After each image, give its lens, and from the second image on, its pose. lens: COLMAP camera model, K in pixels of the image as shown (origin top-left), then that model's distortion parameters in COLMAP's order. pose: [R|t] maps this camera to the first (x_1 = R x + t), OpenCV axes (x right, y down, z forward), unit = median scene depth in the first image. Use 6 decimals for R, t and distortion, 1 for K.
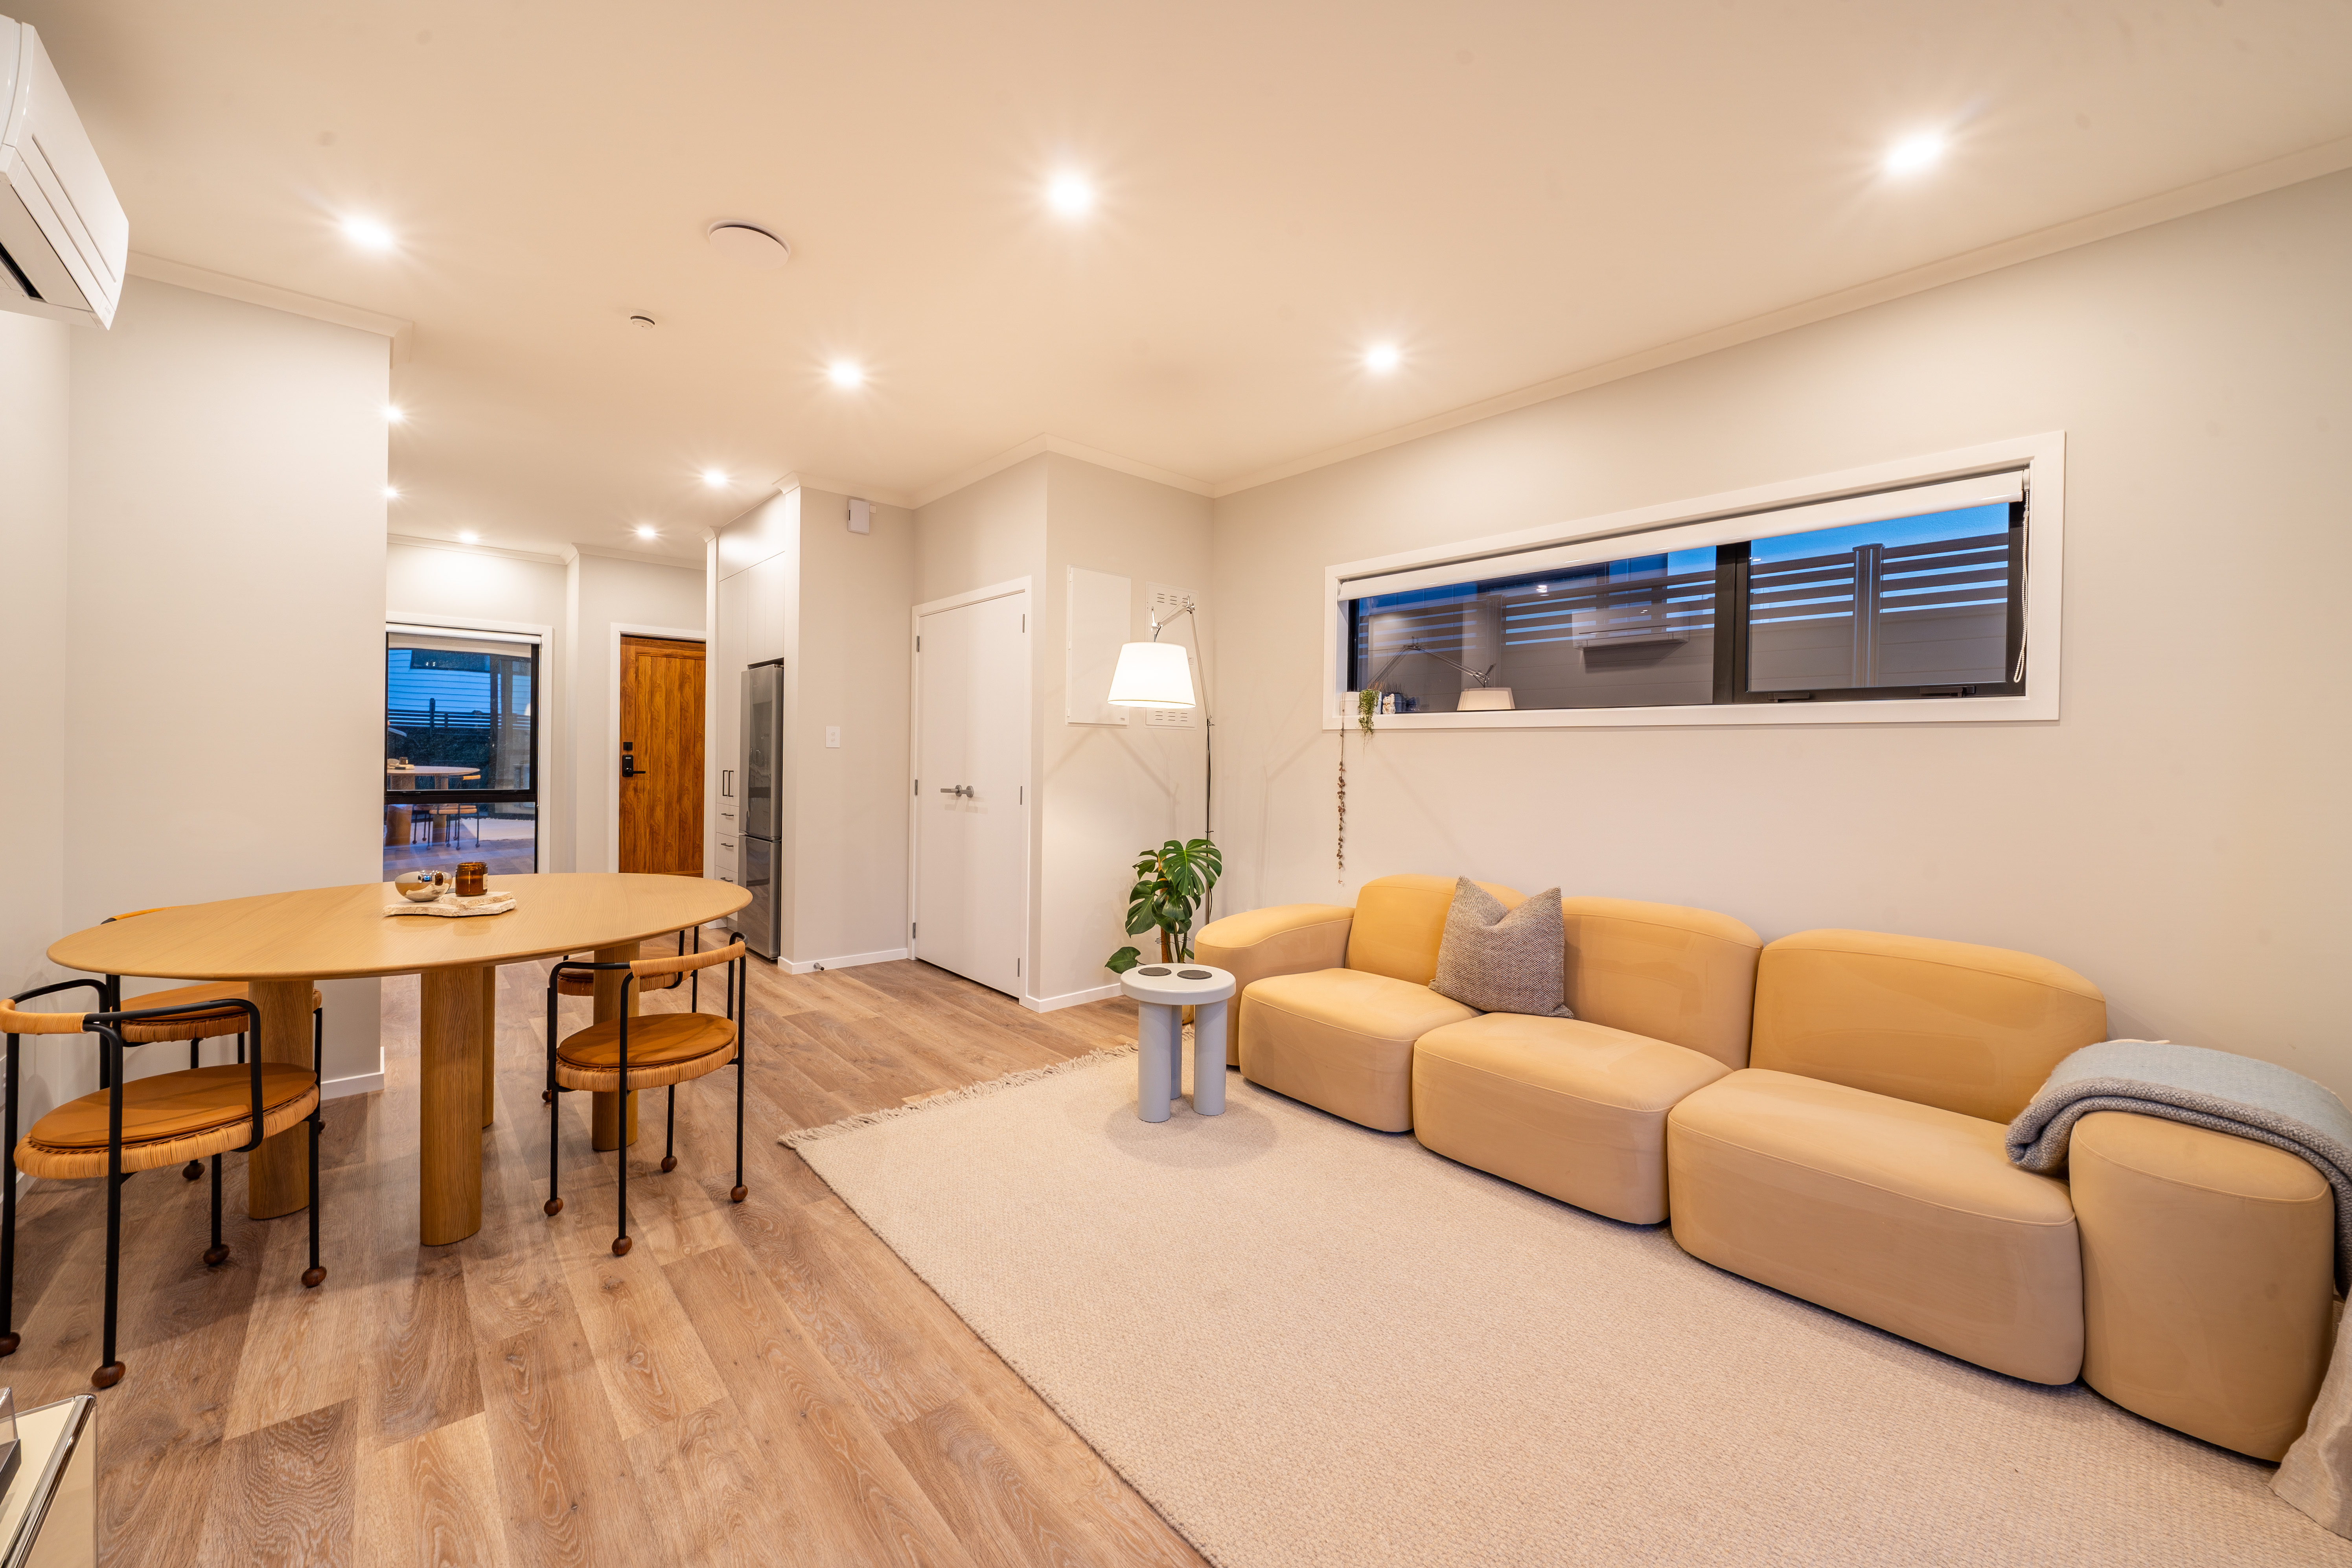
lens RADIAL K [[862.5, 0, 1167.9], [0, 862.5, 768.9], [0, 0, 1]] dist [0.000475, 0.000032]
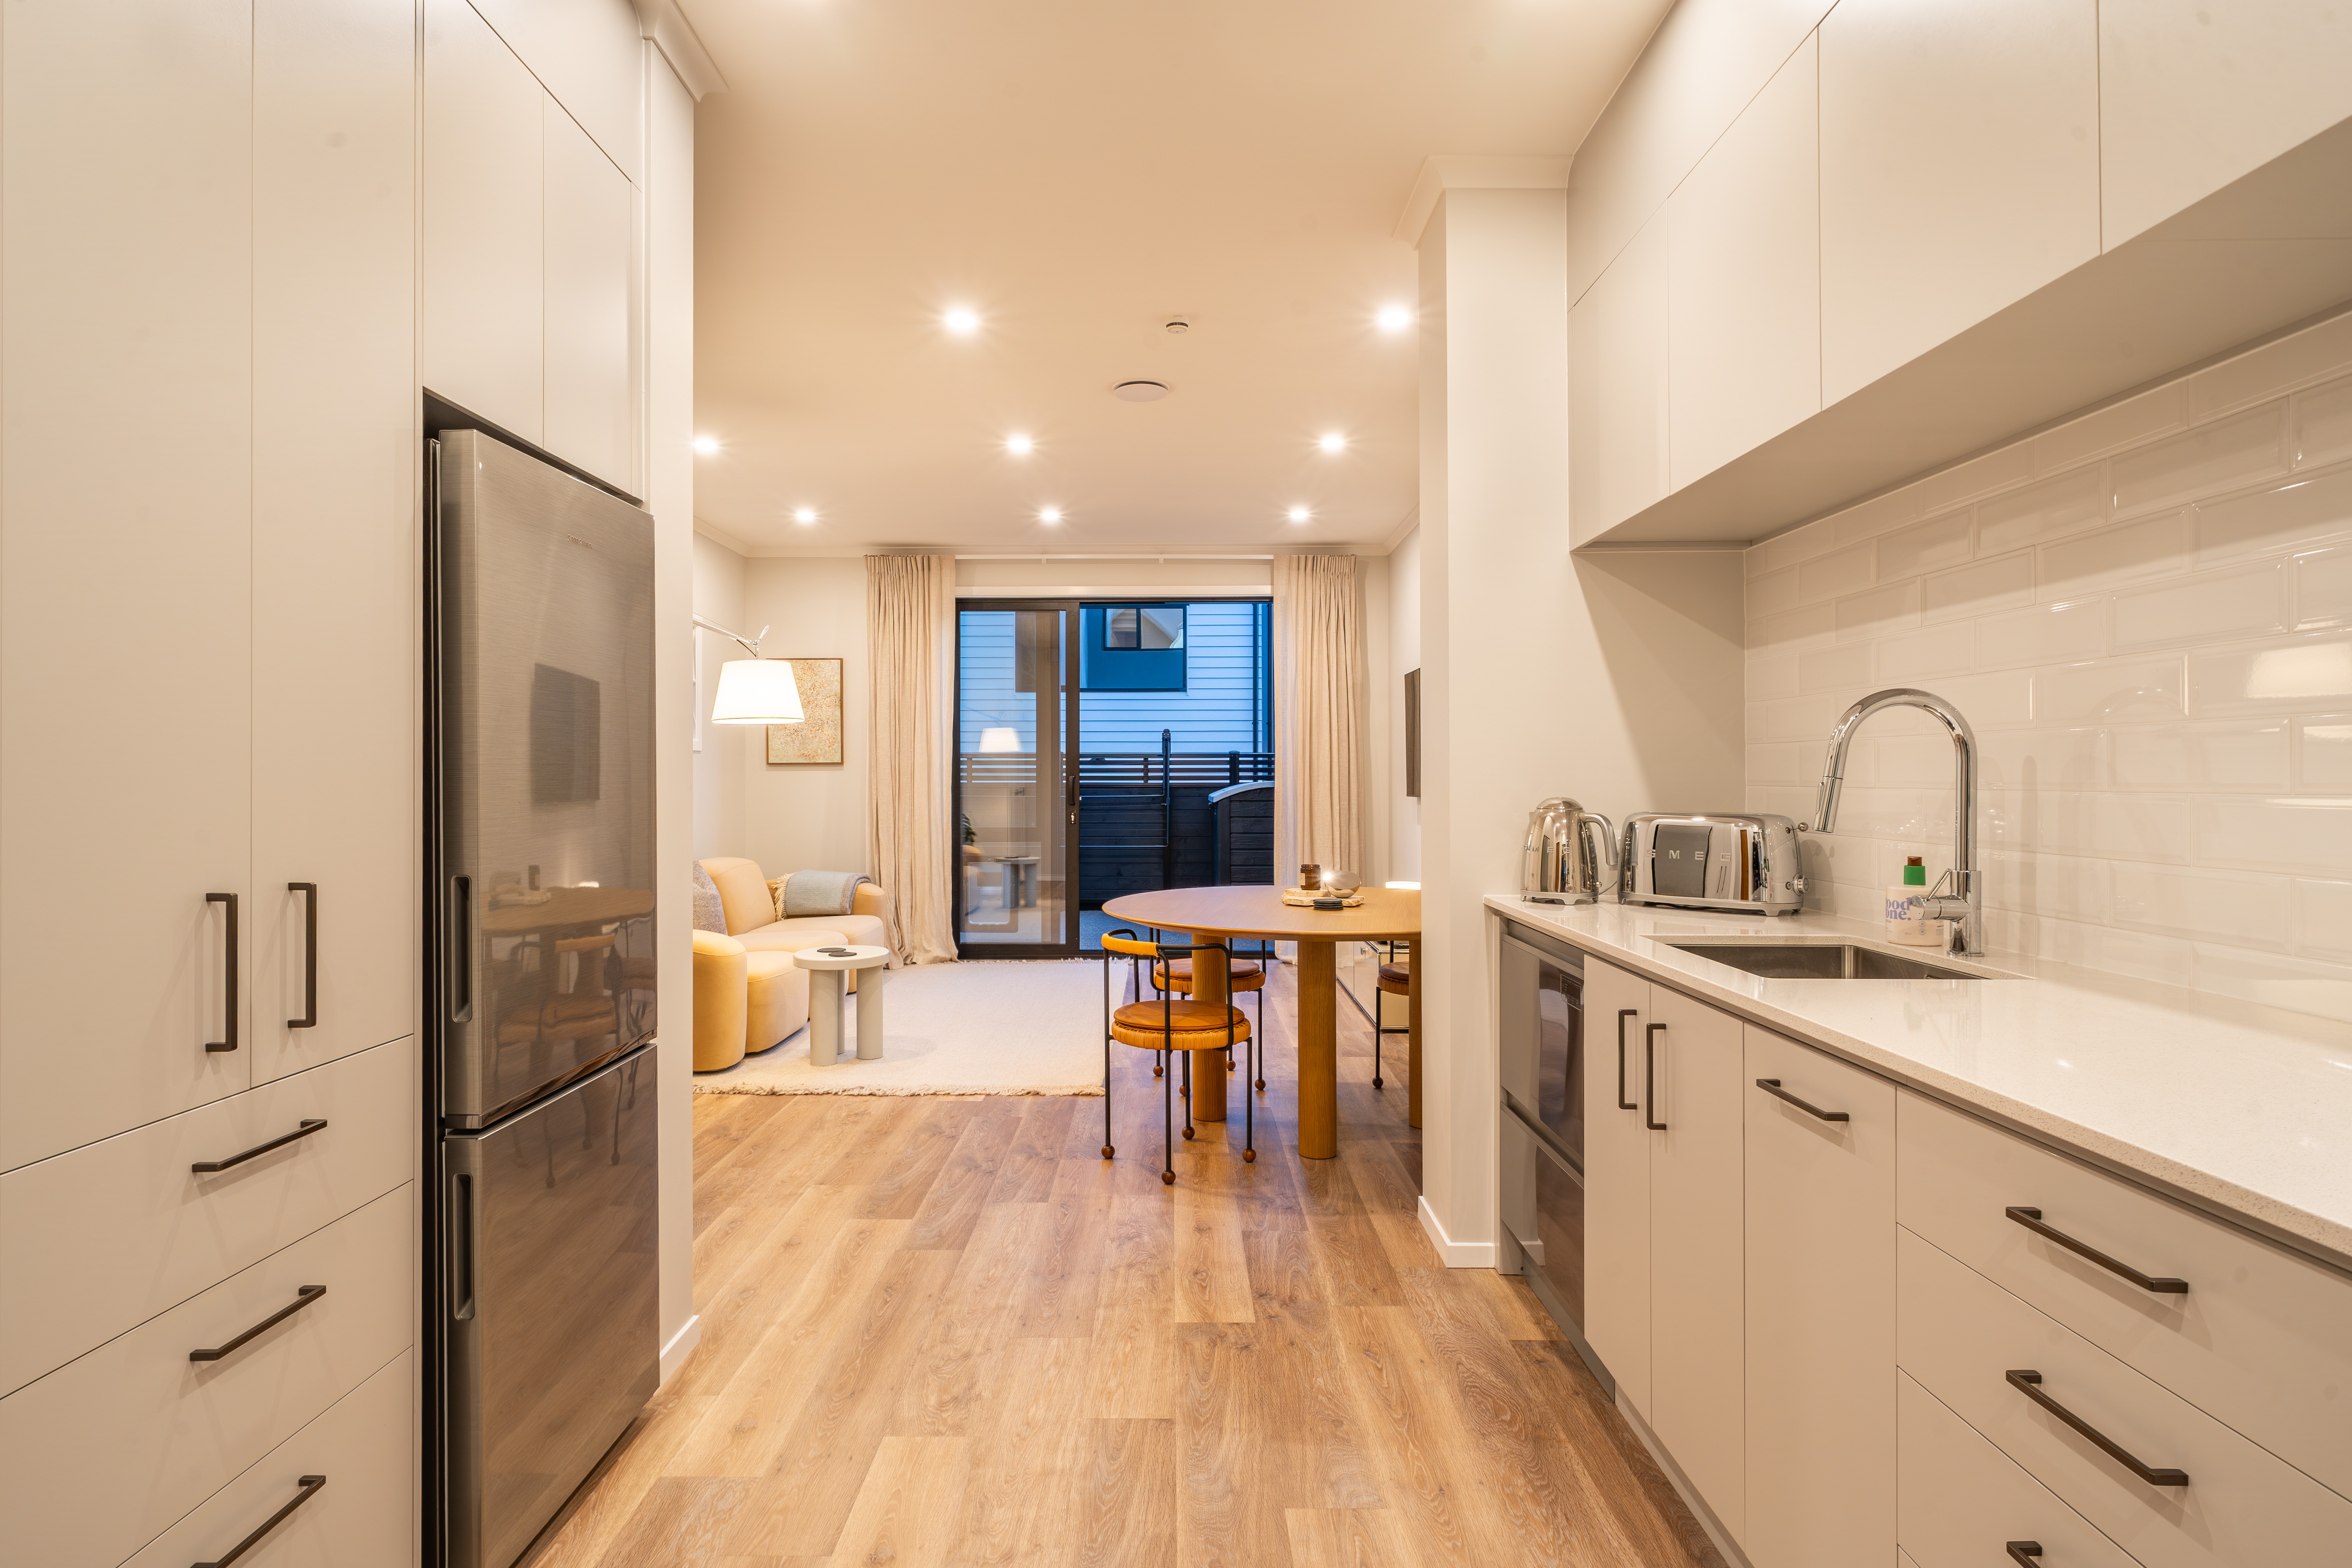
lens RADIAL K [[1193.1, 0, 1176.0], [0, 1193.1, 784.0], [0, 0, 1]] dist [-0.001265, -0.000006]
pose [[-0.743089, -0.011331, 0.669096, -1.275831], [0.001215, 0.999832, 0.018281, -0.020701], [-0.669191, 0.014397, -0.742951, 1.690769]]
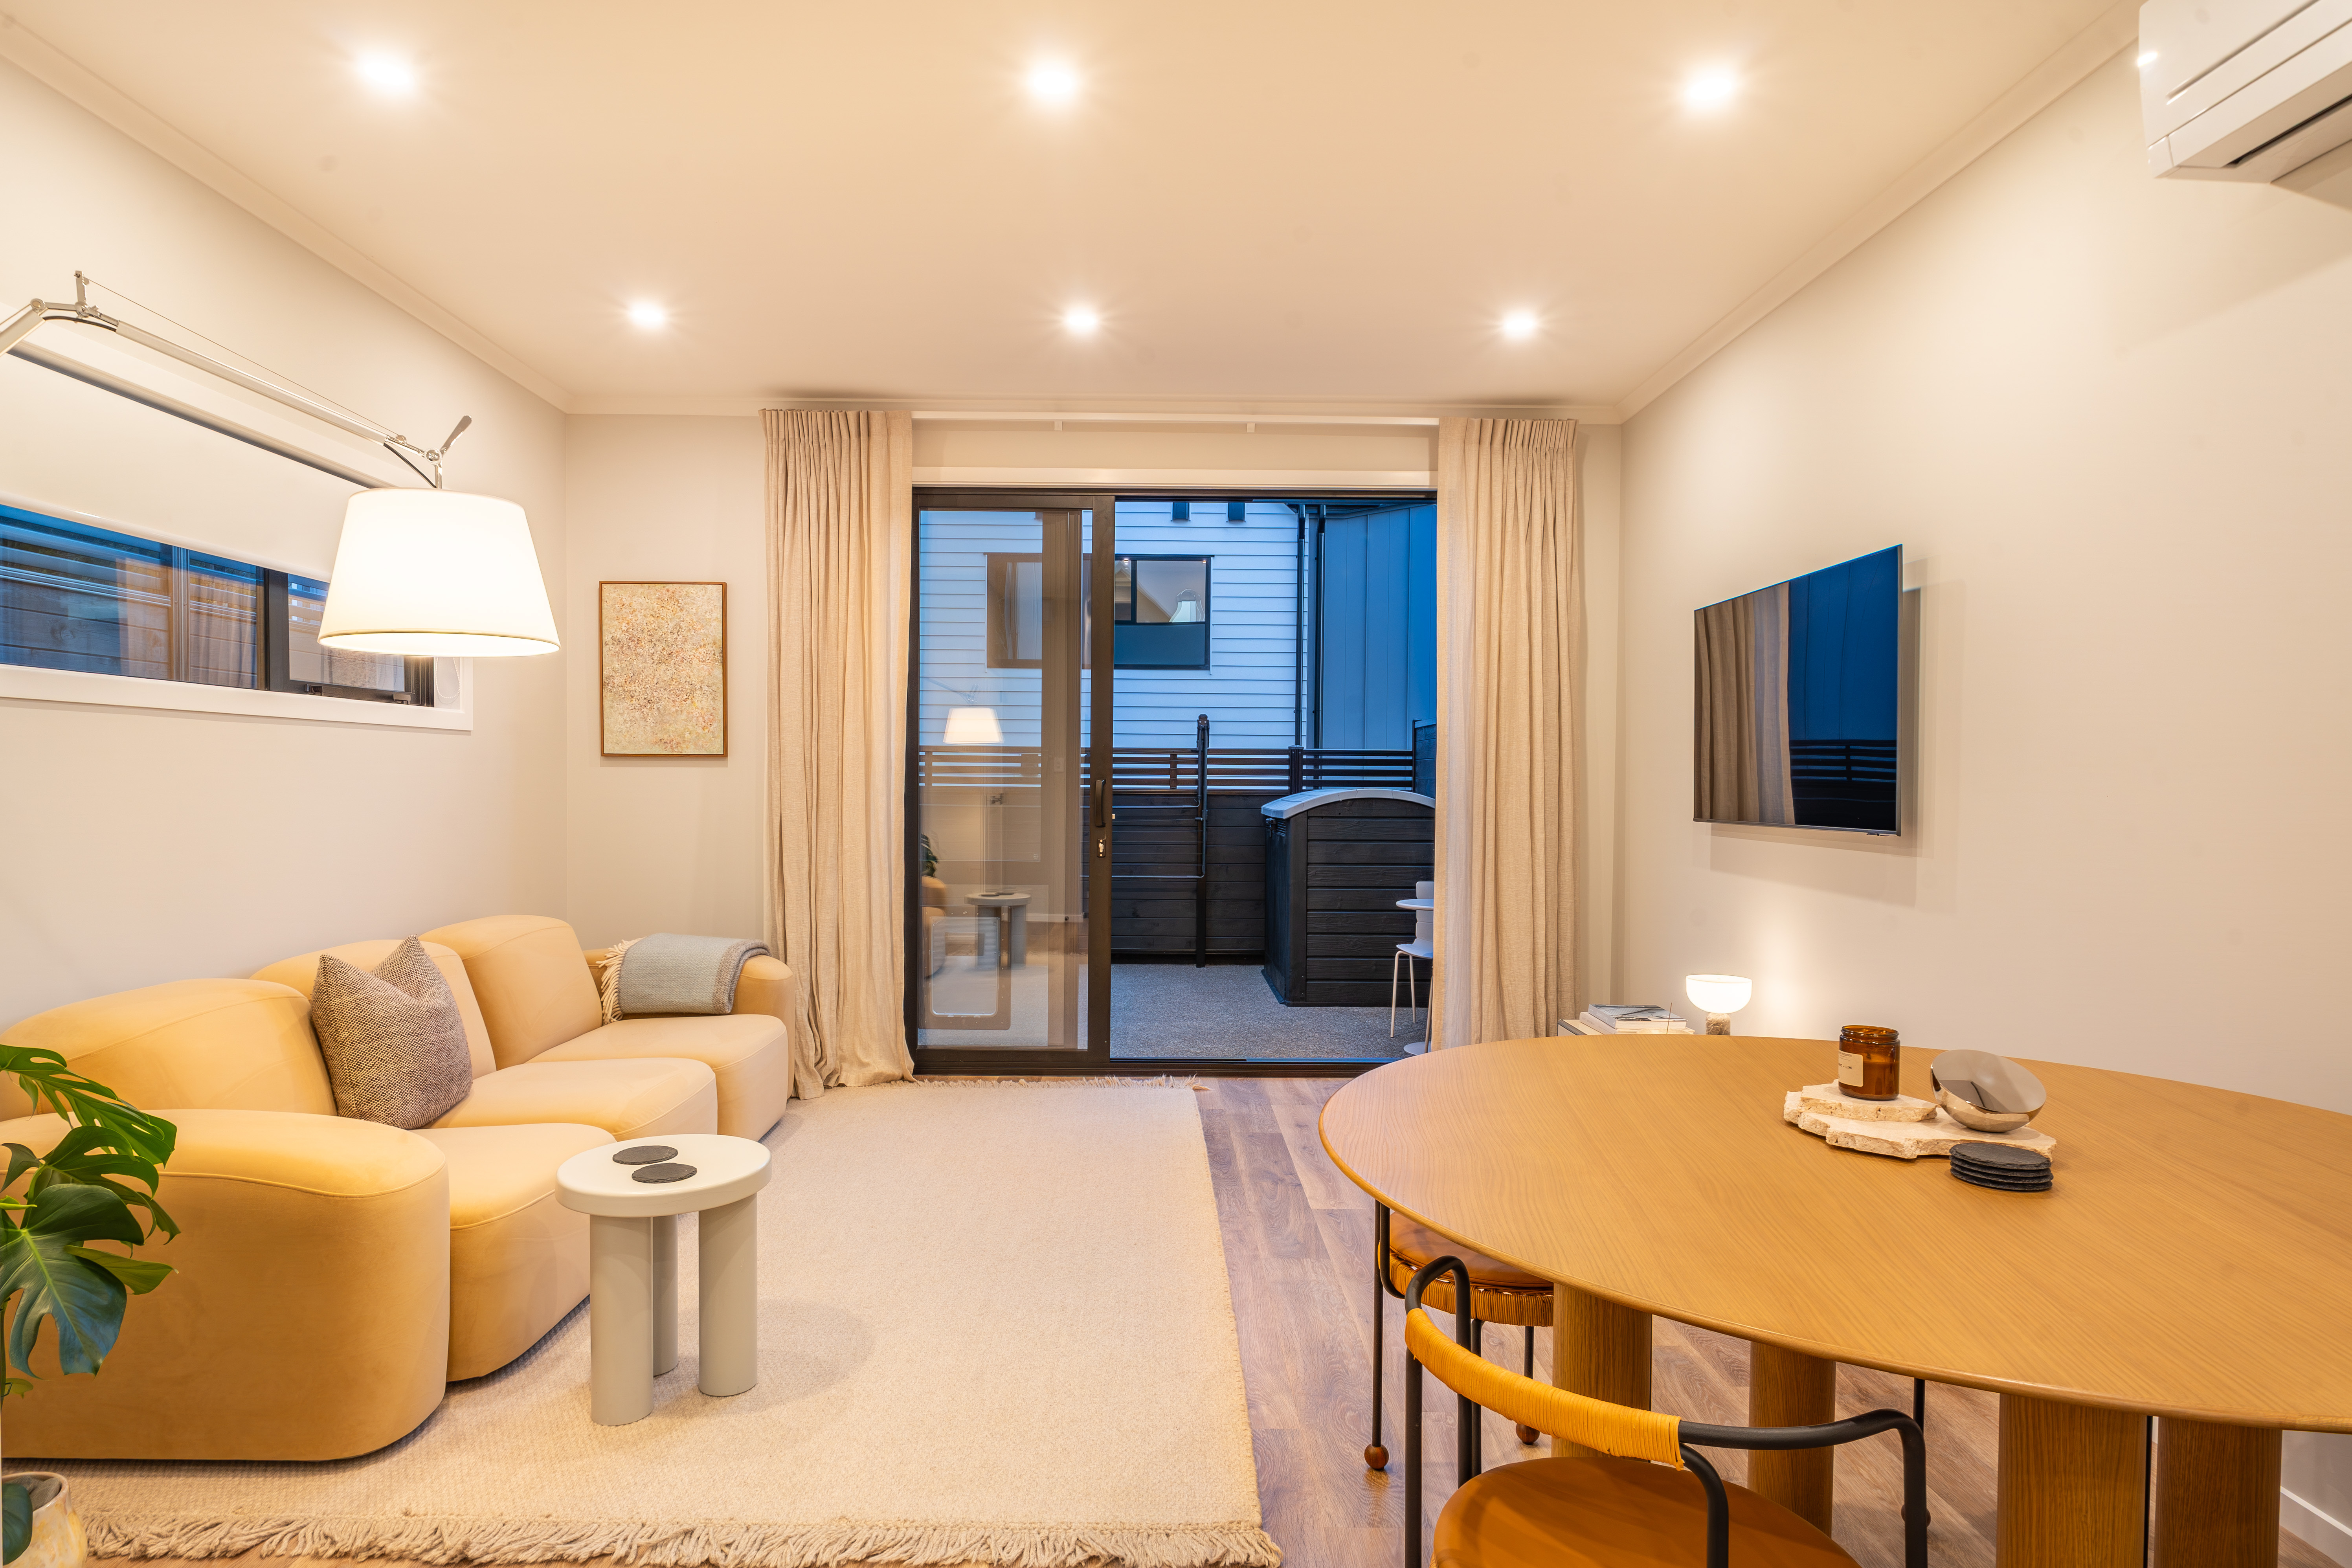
lens RADIAL K [[1347.7, 0, 1176.8], [0, 1347.7, 826.2], [0, 0, 1]] dist [0.002086, -0.000139]
pose [[-0.752662, -0.037799, 0.657321, -0.701311], [-0.008763, 0.998837, 0.047404, -0.016018], [-0.658348, 0.029919, -0.752118, 1.255553]]
